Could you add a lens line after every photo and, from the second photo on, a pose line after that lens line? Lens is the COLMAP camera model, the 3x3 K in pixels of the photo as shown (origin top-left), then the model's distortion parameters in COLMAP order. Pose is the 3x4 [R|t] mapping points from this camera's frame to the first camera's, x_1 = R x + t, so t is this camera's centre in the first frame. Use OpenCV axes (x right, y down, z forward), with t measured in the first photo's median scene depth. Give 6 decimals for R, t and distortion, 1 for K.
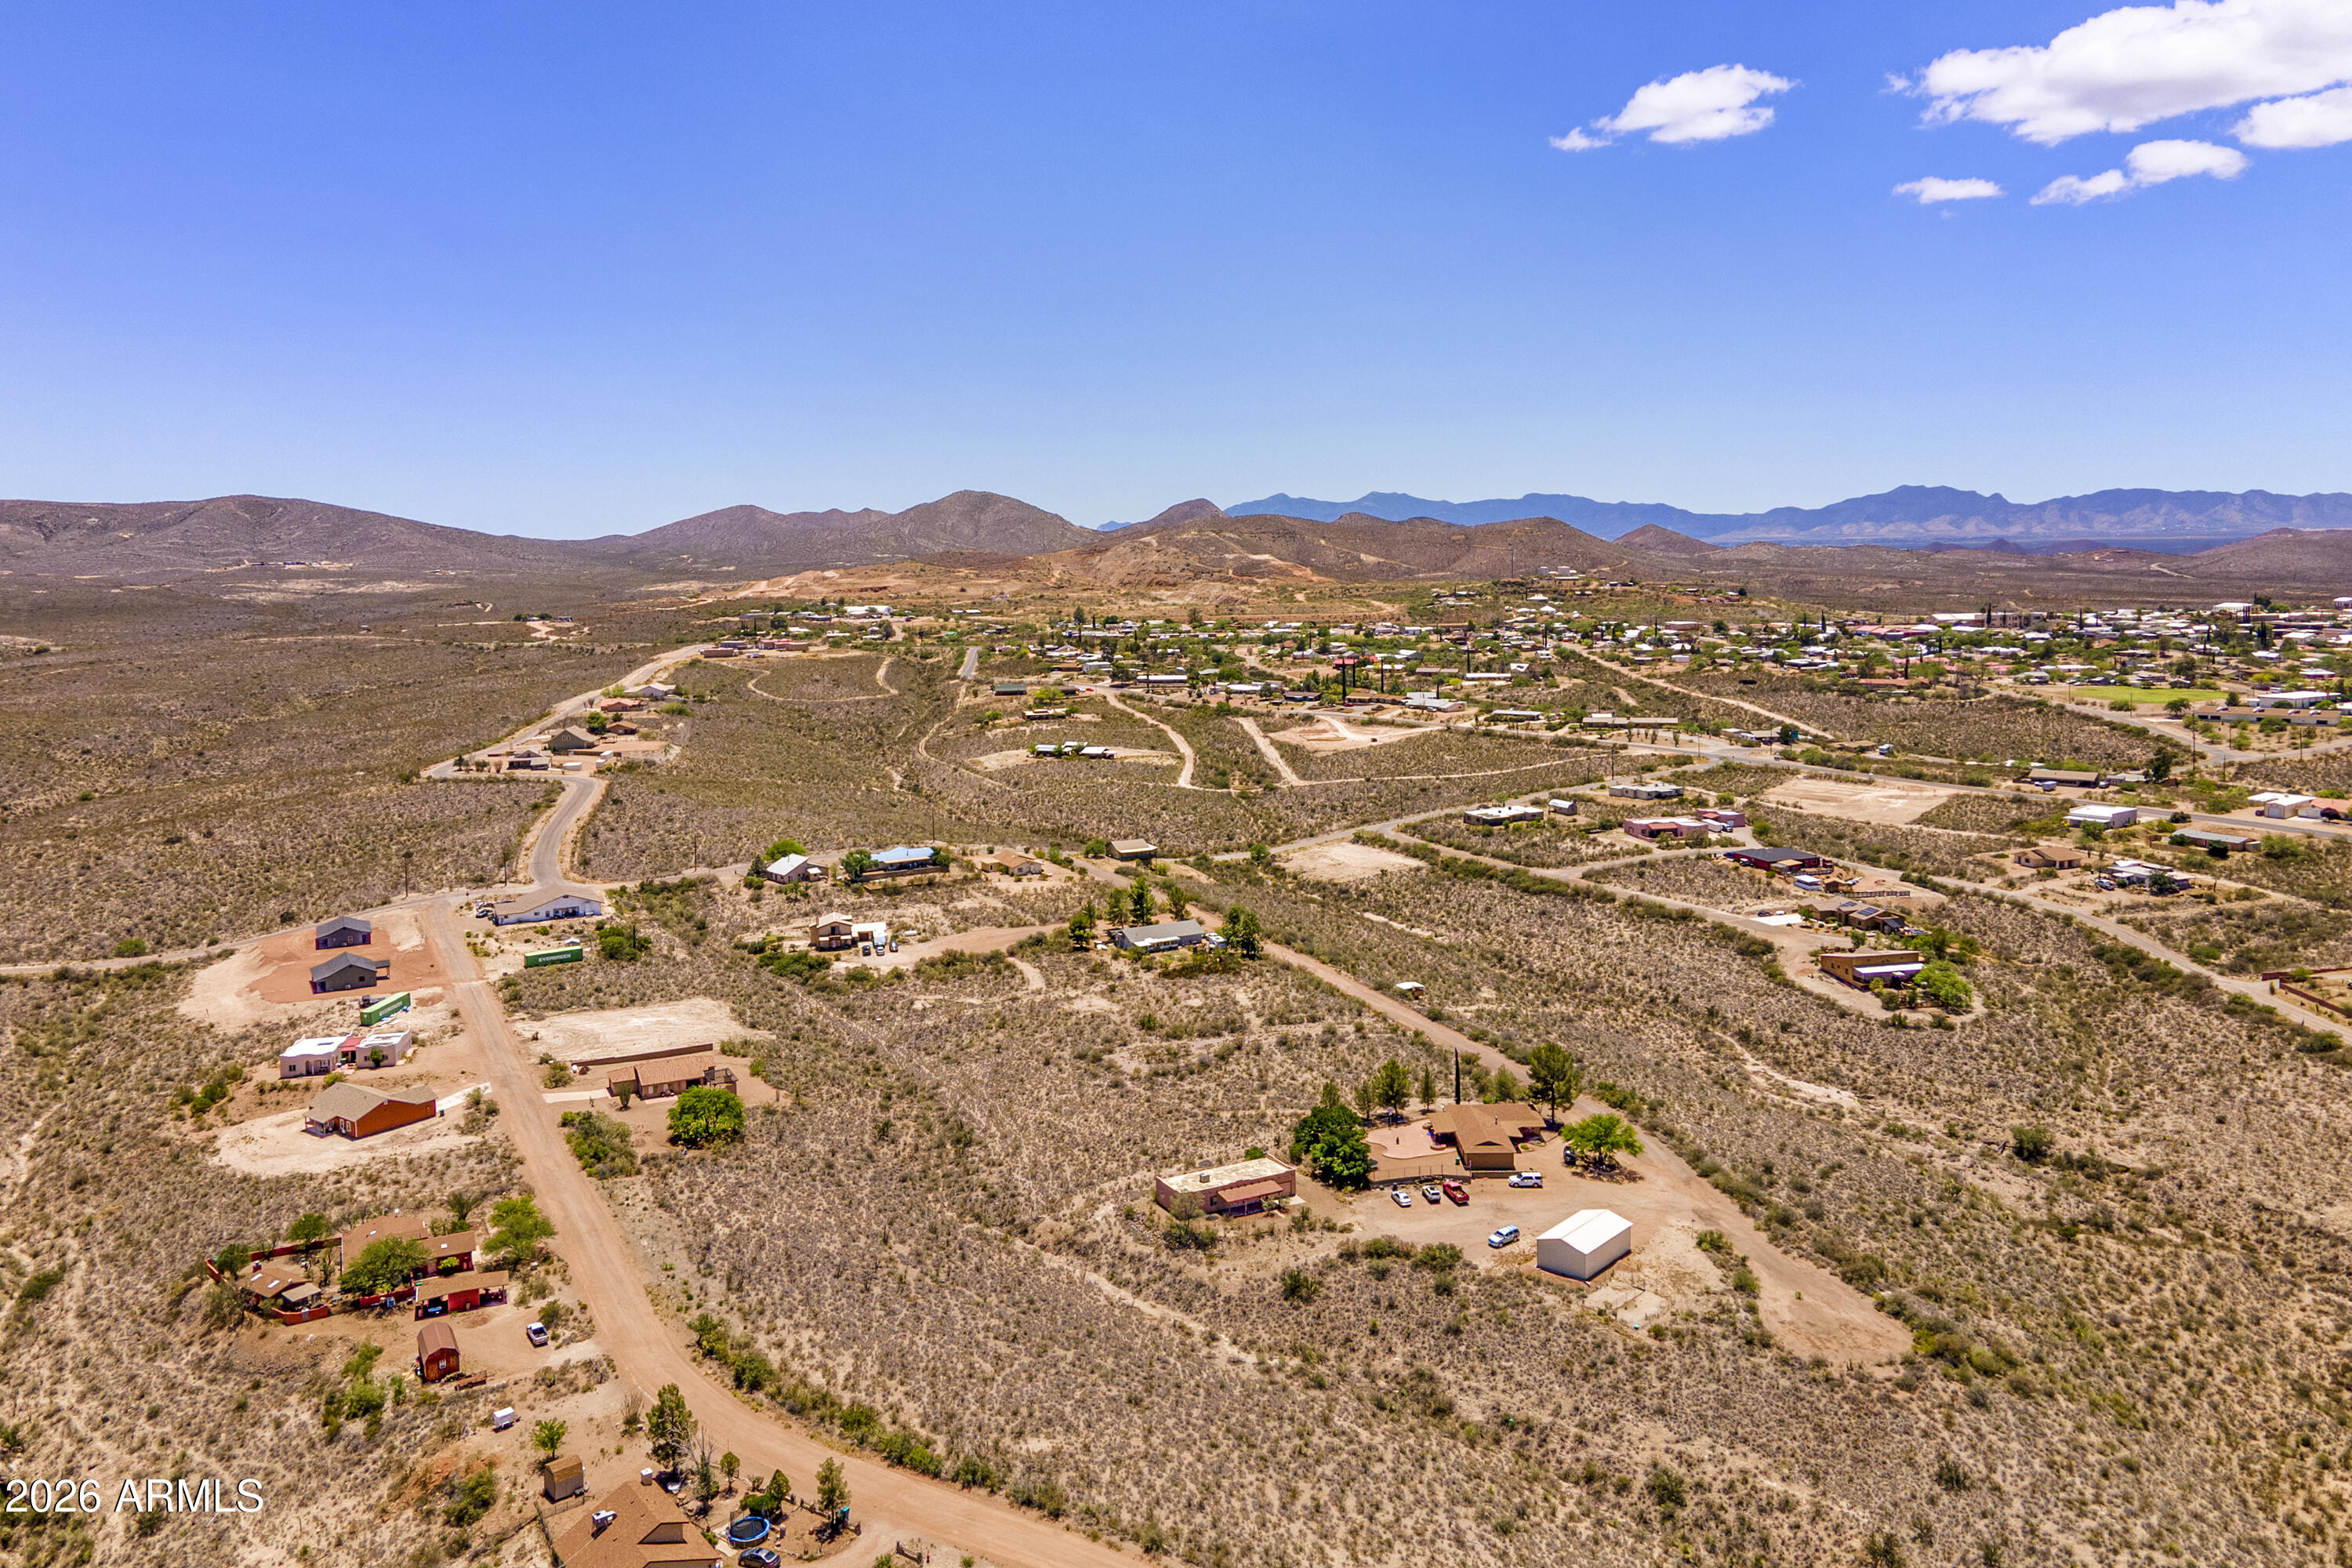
lens RADIAL K [[1727.0, 0, 1184.7], [0, 1727.0, 783.8], [0, 0, 1]] dist [0.038297, 0.003803]
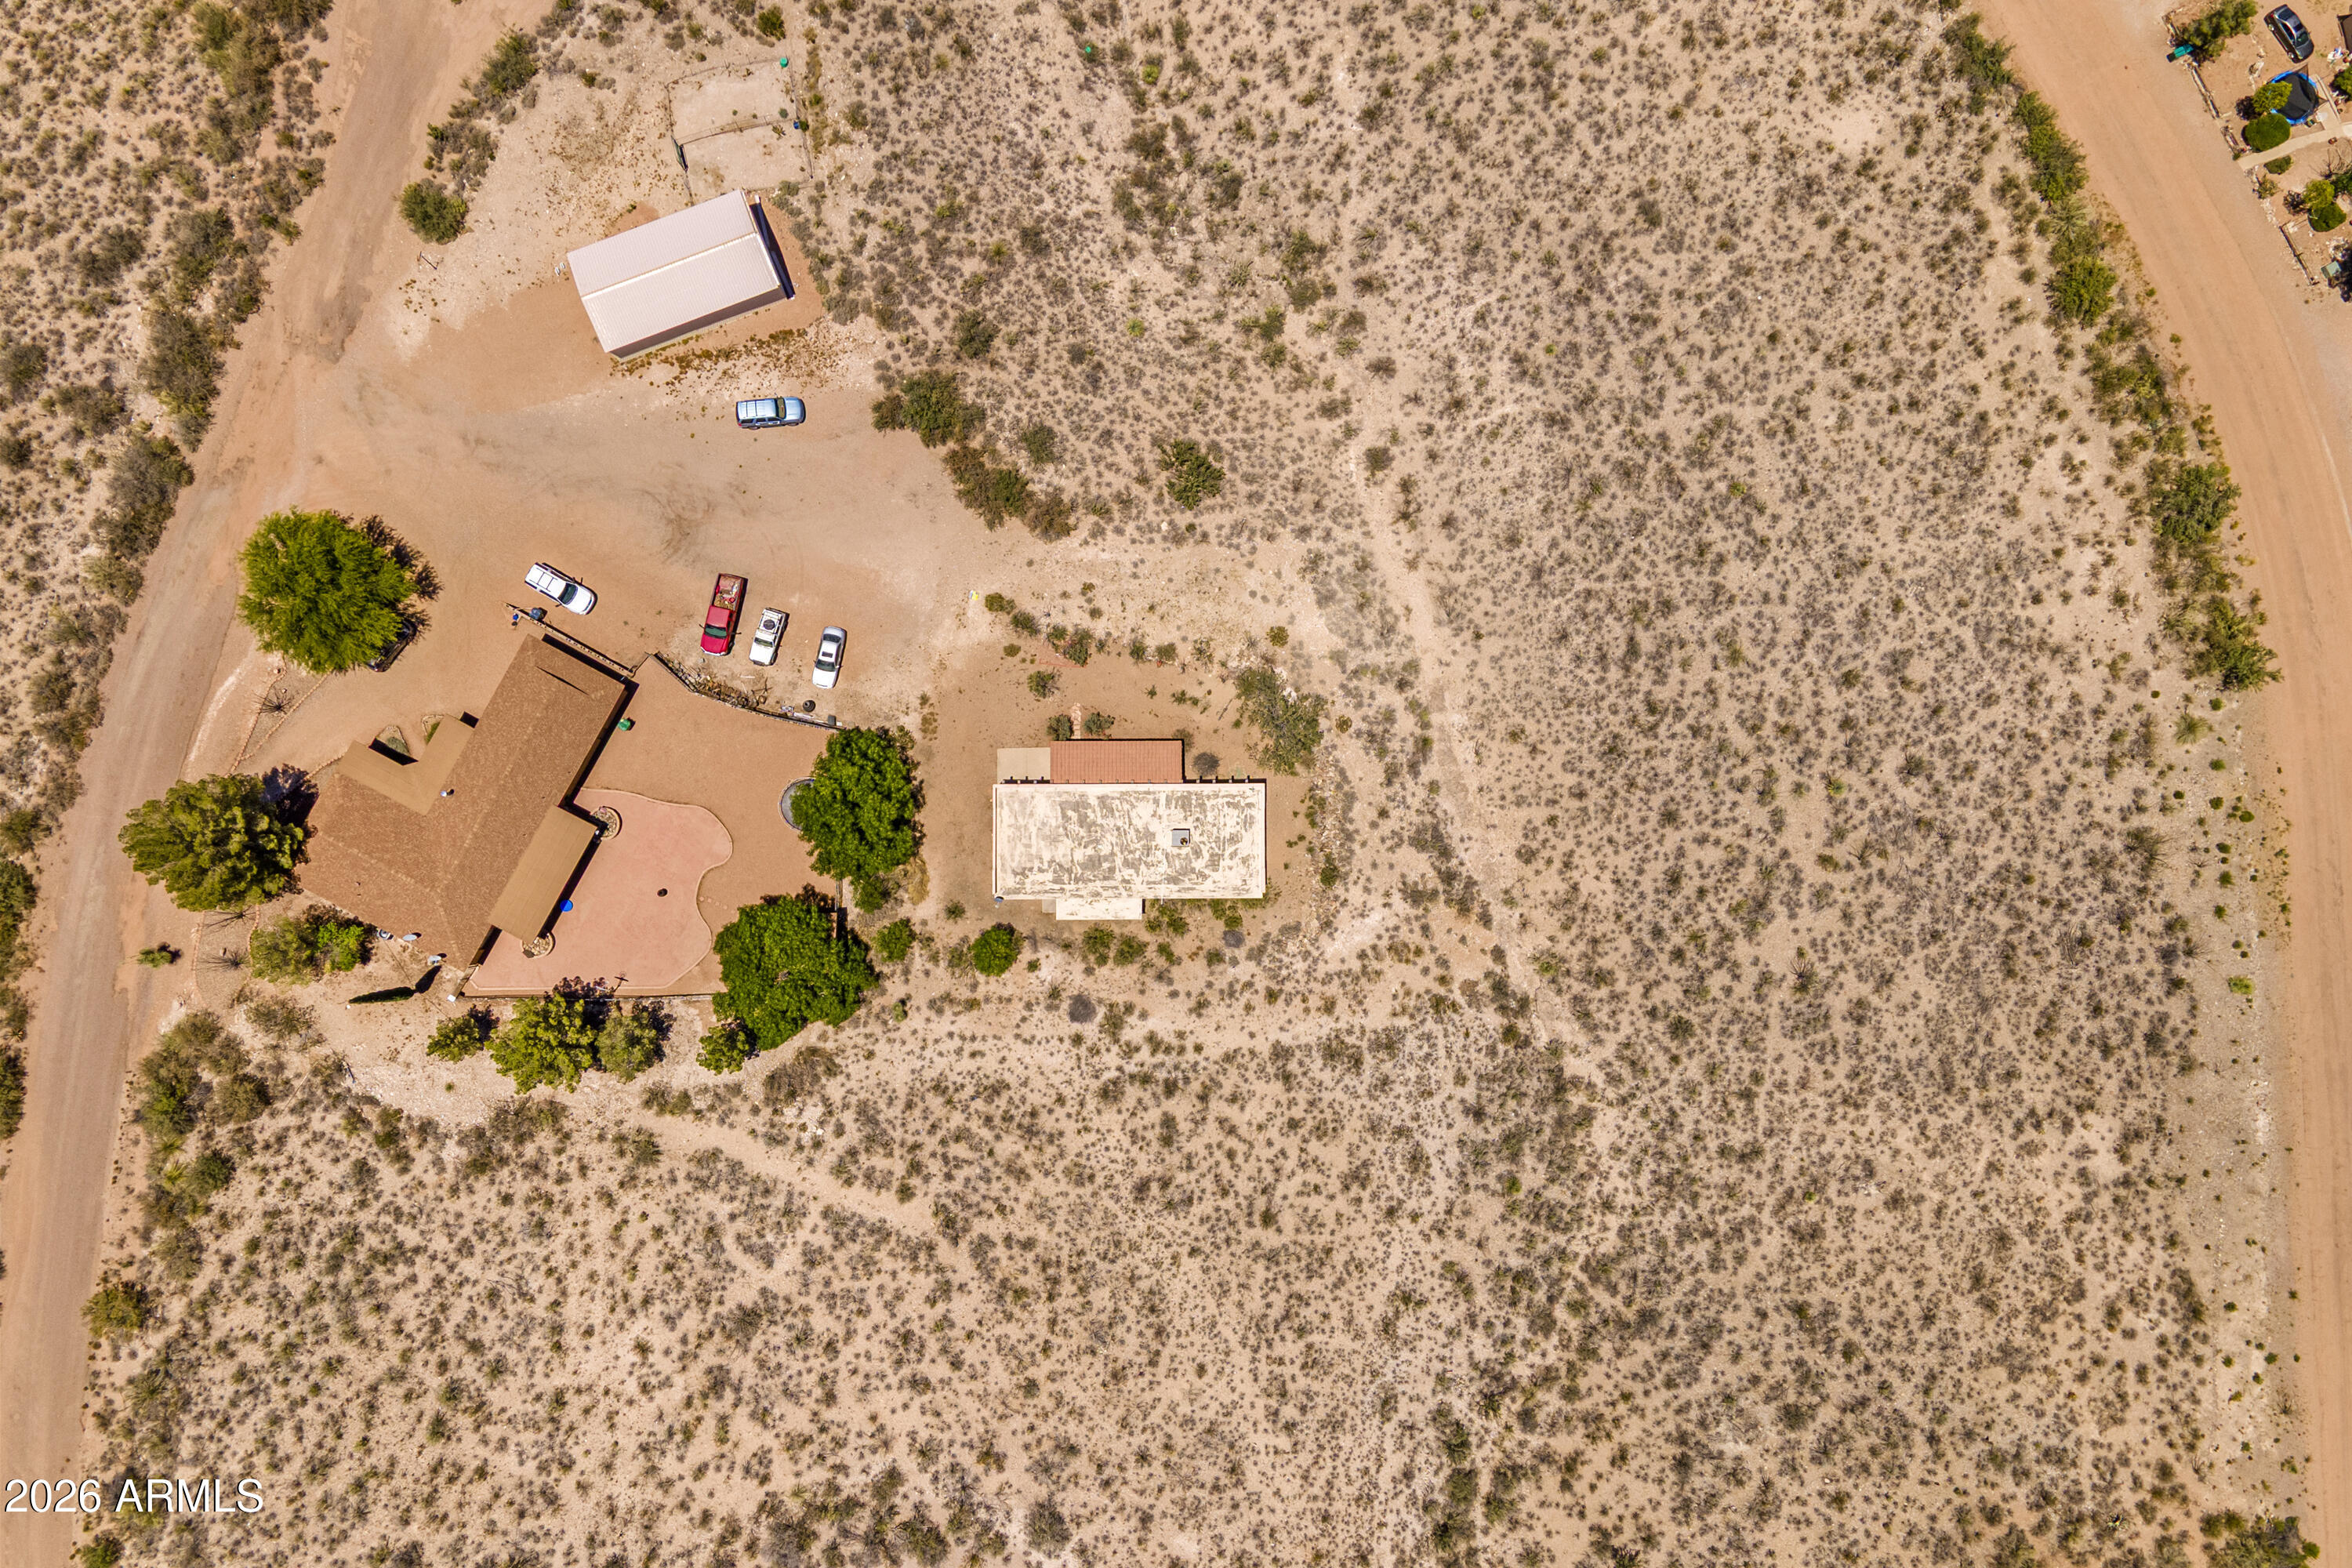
lens RADIAL K [[1655.9, 0, 1162.9], [0, 1655.9, 822.0], [0, 0, 1]] dist [0.042281, 0.001272]
pose [[-0.880756, -0.472997, 0.023317, 0.004533], [0.070390, -0.082063, 0.994138, -0.152561], [-0.468311, 0.877234, 0.105572, 0.623921]]
